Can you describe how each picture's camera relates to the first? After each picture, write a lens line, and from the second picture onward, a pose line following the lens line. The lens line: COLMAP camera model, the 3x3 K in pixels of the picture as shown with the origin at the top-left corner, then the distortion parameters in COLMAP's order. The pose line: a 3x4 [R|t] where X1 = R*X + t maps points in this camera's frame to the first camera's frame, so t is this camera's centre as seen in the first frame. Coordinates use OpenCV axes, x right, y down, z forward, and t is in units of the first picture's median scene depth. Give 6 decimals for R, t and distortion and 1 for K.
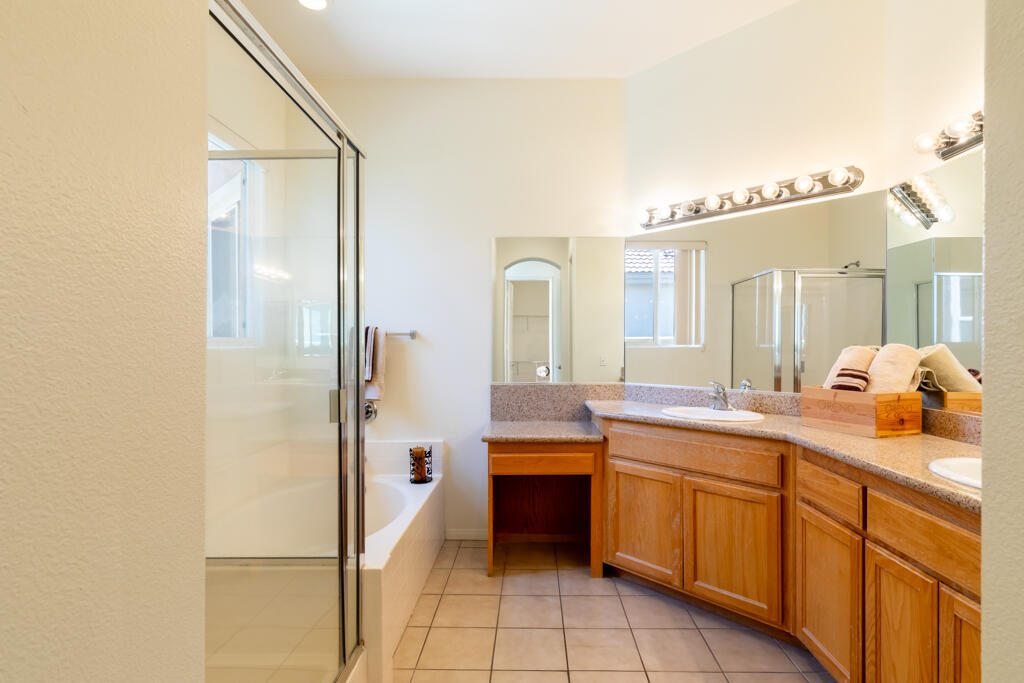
lens RADIAL K [[524.1, 0, 512.5], [0, 524.1, 342.6], [0, 0, 1]] dist [-0.003802, 0.001962]
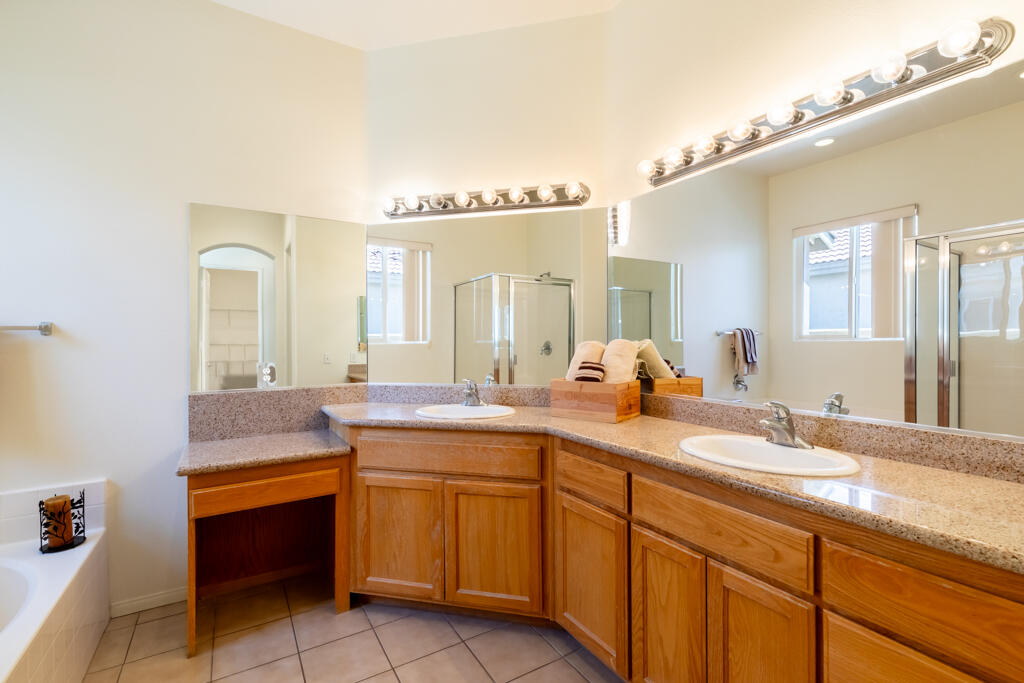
lens RADIAL K [[471.7, 0, 518.8], [0, 471.7, 338.6], [0, 0, 1]] dist [0.008157, -0.001820]
pose [[0.831932, -0.003741, 0.554864, -0.028832], [0.004304, 0.999991, 0.000290, -0.000463], [-0.554860, 0.002147, 0.831941, 0.193015]]
